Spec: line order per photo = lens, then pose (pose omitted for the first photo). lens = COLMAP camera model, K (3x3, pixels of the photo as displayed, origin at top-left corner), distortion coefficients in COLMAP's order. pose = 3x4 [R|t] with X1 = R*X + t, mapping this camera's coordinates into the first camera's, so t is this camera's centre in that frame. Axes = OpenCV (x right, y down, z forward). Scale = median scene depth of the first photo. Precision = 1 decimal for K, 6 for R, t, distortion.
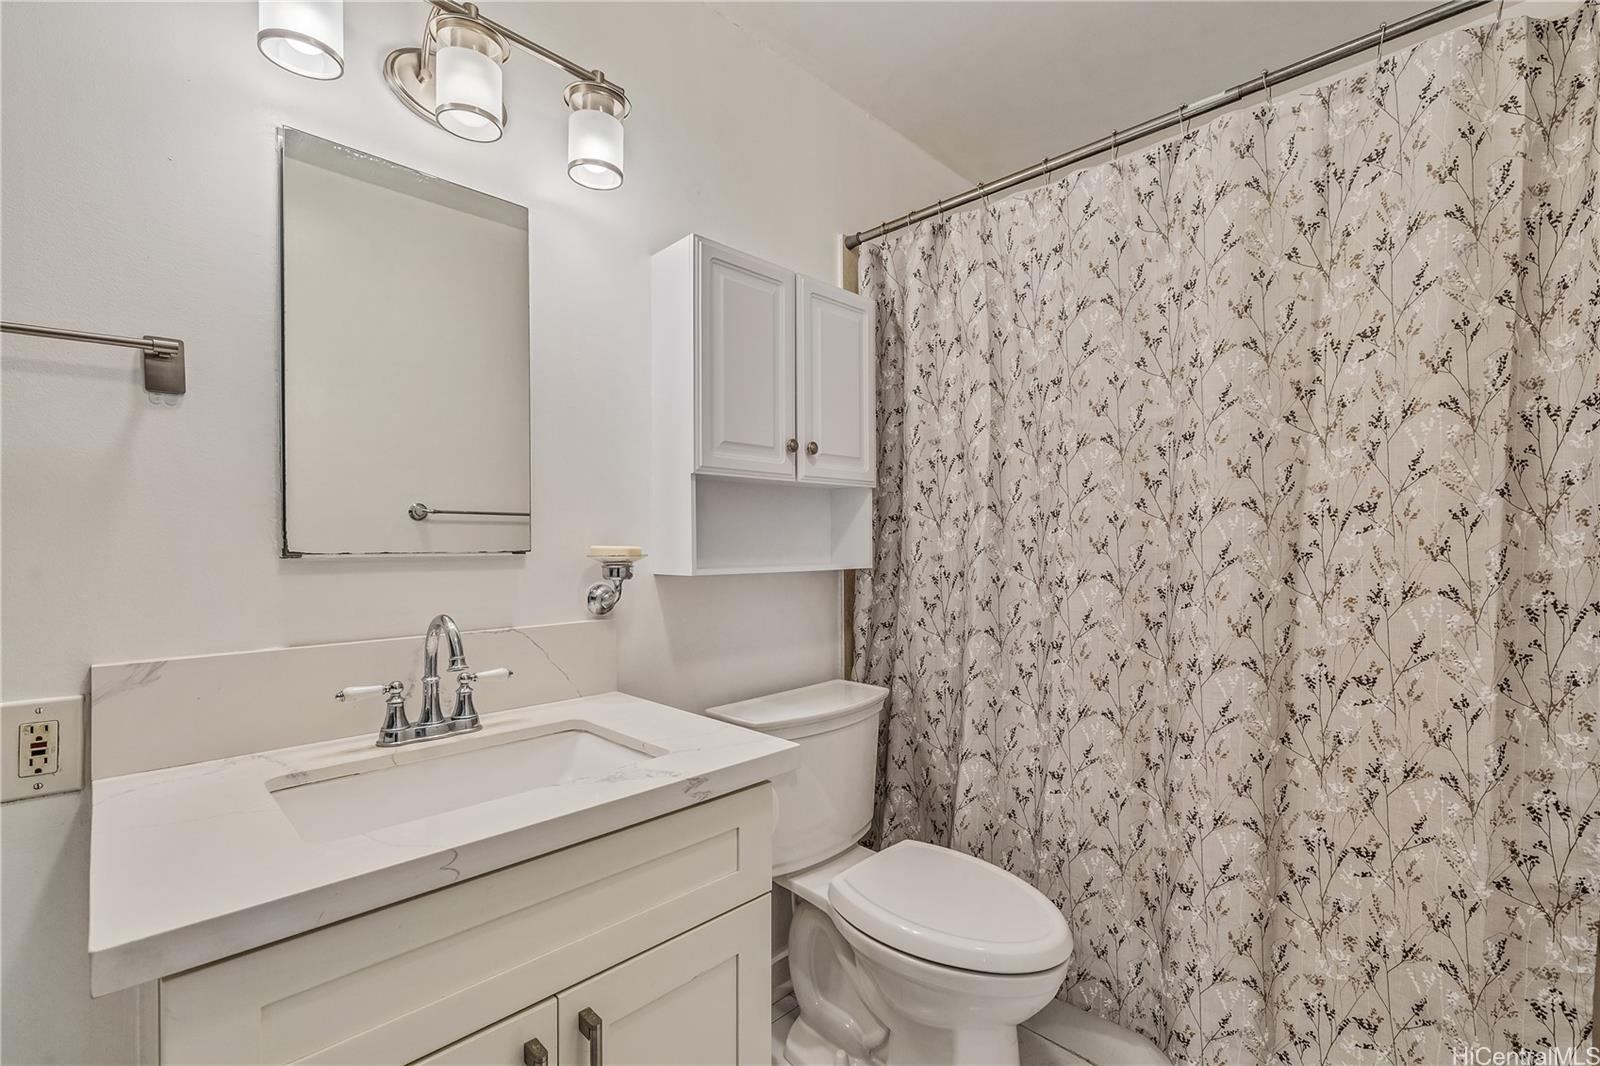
lens RADIAL K [[689.1, 0, 804.1], [0, 689.1, 539.3], [0, 0, 1]] dist [0.000367, -0.000078]
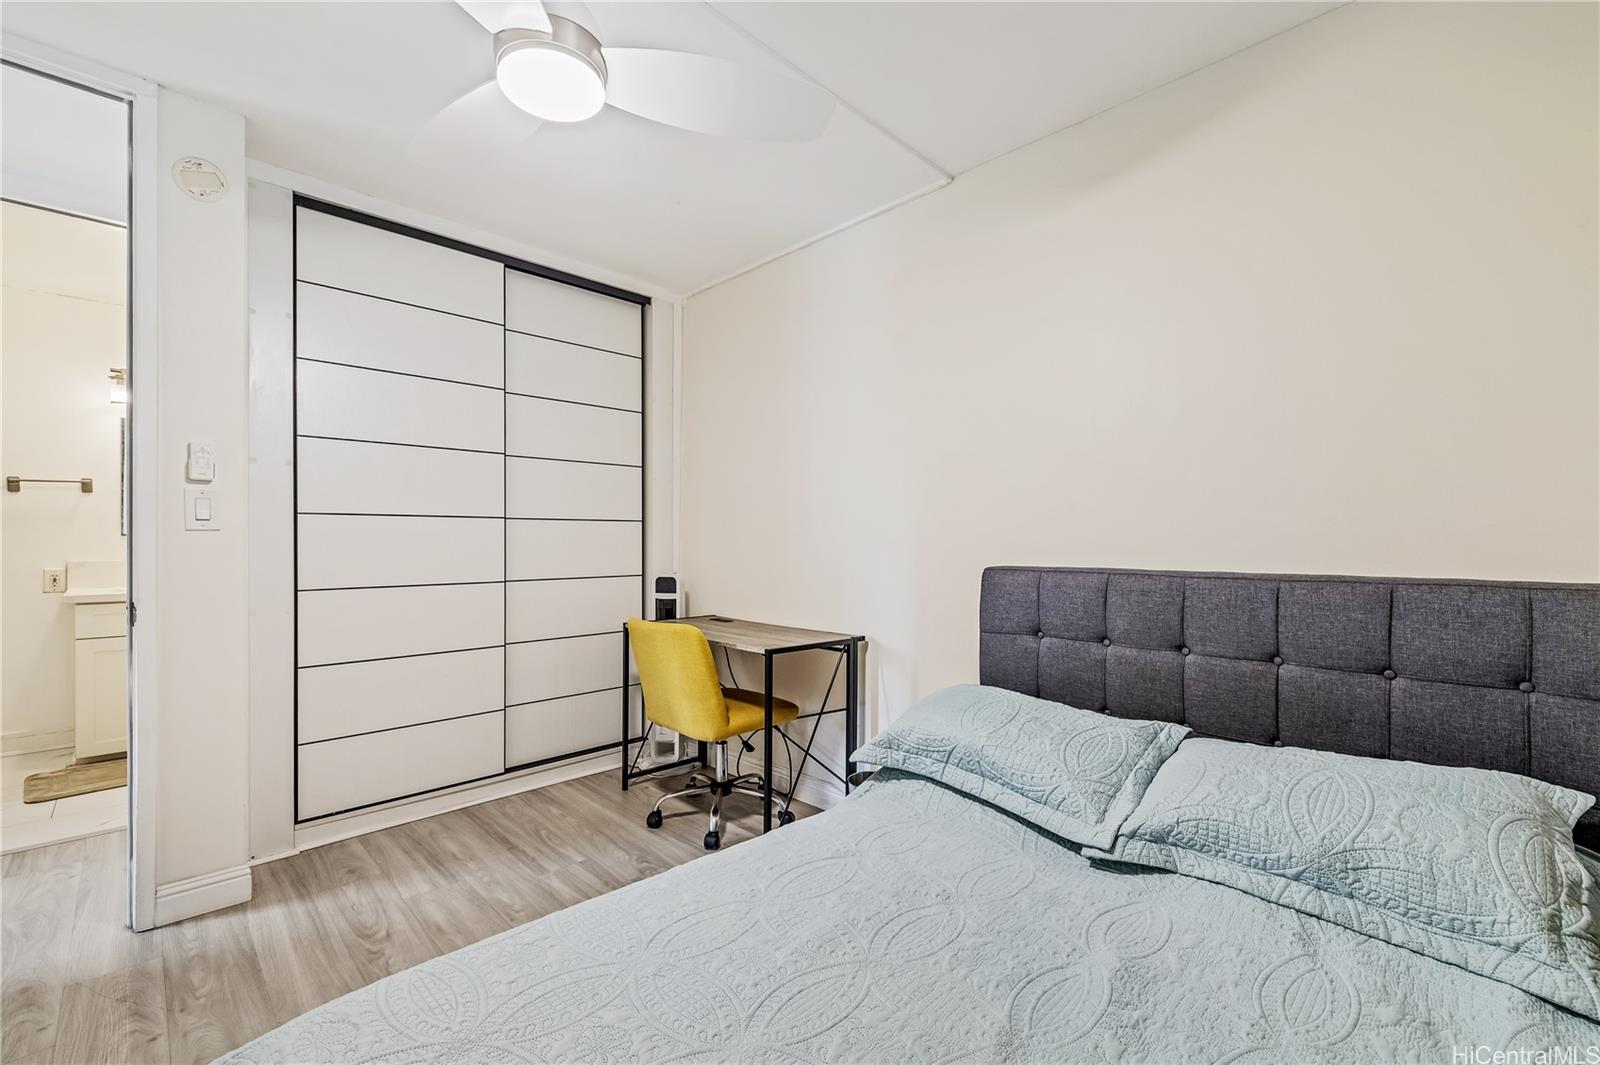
lens RADIAL K [[689.1, 0, 799.8], [0, 689.1, 535.7], [0, 0, 1]] dist [0.000367, -0.000078]
pose [[0.999774, 0.004285, -0.020824, 3.095690], [-0.004271, 0.999991, 0.000716, 0.010129], [0.020827, -0.000626, 0.999783, -2.734150]]
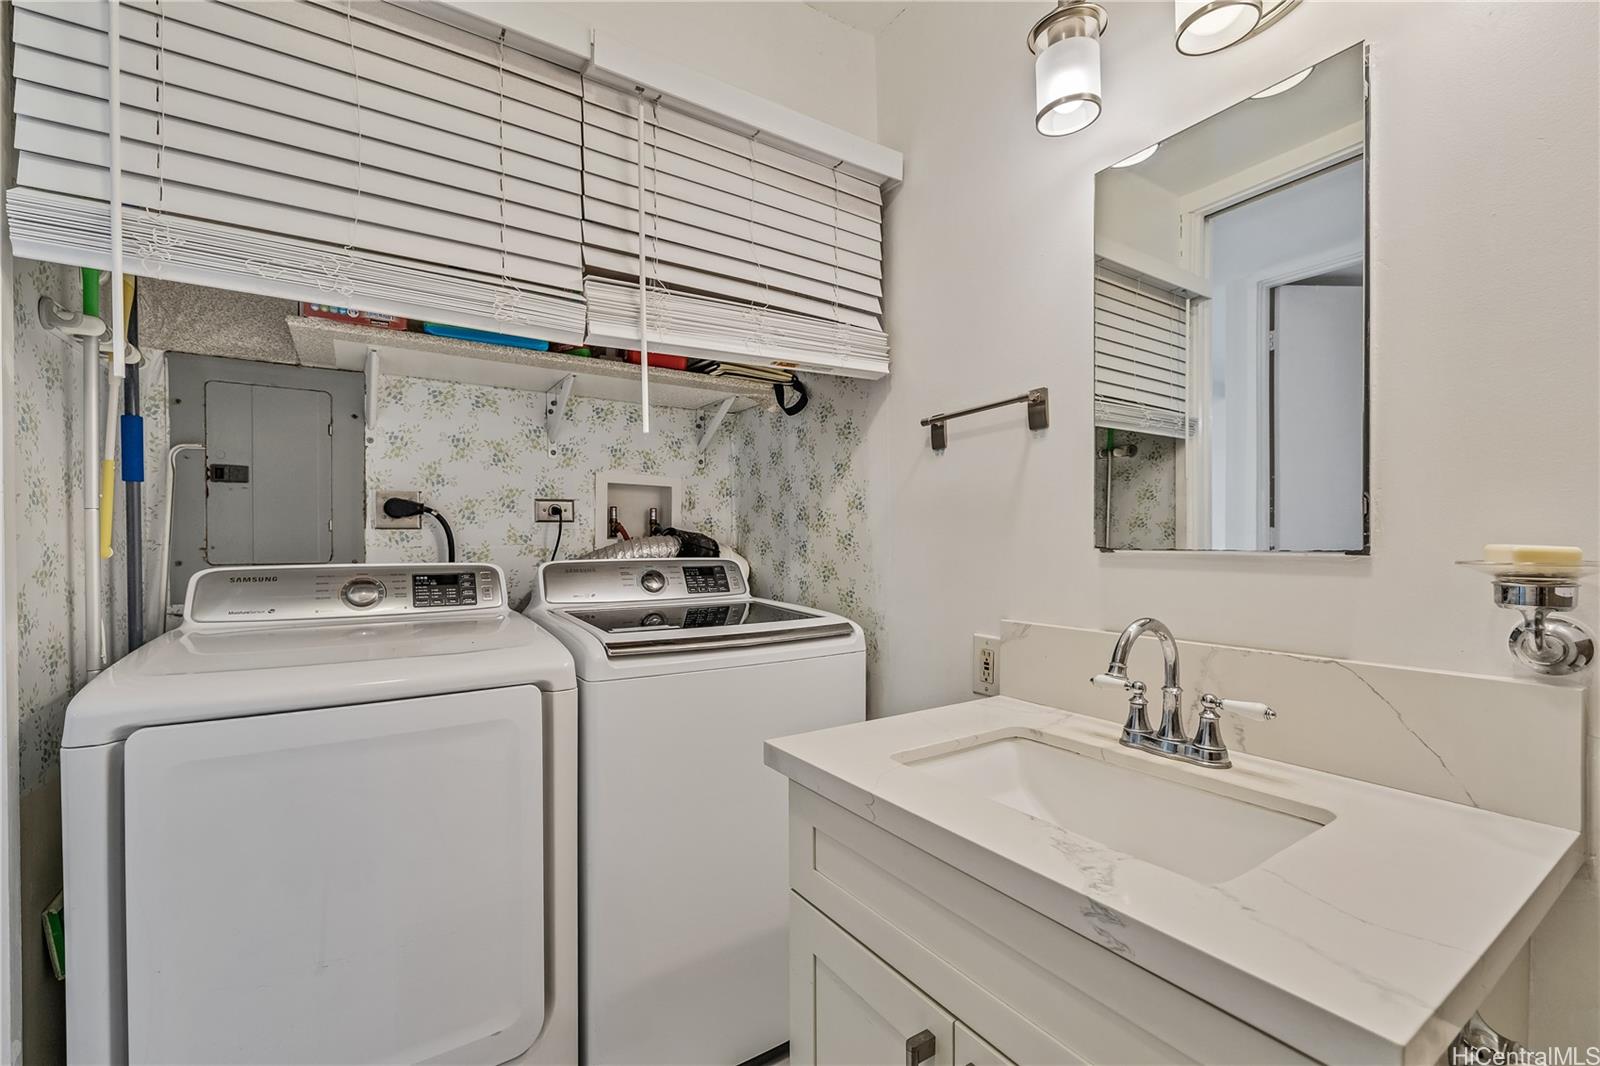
lens RADIAL K [[689.1, 0, 803.2], [0, 689.1, 533.1], [0, 0, 1]] dist [0.000367, -0.000078]
pose [[-0.200845, -0.005201, -0.979609, 0.492805], [0.006942, 0.999953, -0.006732, 0.000649], [0.979598, -0.008153, -0.200799, 0.798354]]
